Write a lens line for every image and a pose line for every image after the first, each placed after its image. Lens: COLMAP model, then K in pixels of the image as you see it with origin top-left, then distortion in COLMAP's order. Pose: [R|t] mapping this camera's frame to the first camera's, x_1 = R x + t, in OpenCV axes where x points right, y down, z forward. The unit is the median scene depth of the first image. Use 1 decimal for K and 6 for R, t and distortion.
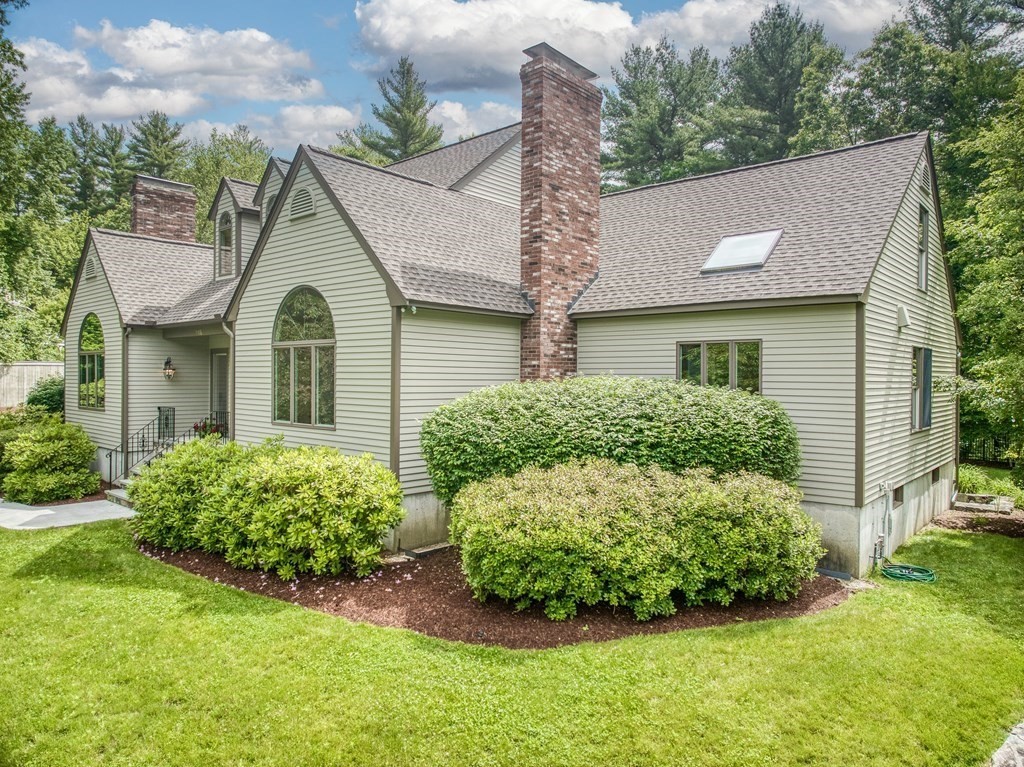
lens RADIAL K [[693.7, 0, 513.4], [0, 693.7, 385.1], [0, 0, 1]] dist [-0.041977, -0.010130]
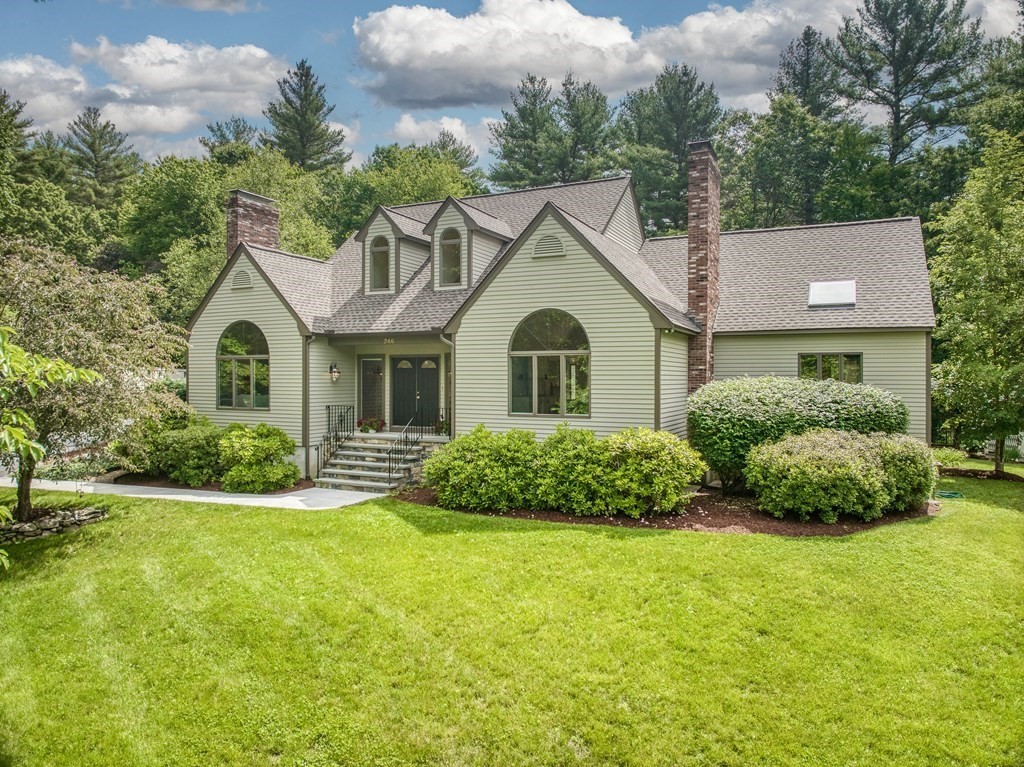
lens RADIAL K [[693.7, 0, 510.0], [0, 693.7, 382.0], [0, 0, 1]] dist [-0.041977, -0.010130]
pose [[0.962889, -0.008776, 0.269754, -0.714011], [0.009312, 0.999956, -0.000706, -0.004603], [-0.269736, 0.003192, 0.962929, -0.241926]]
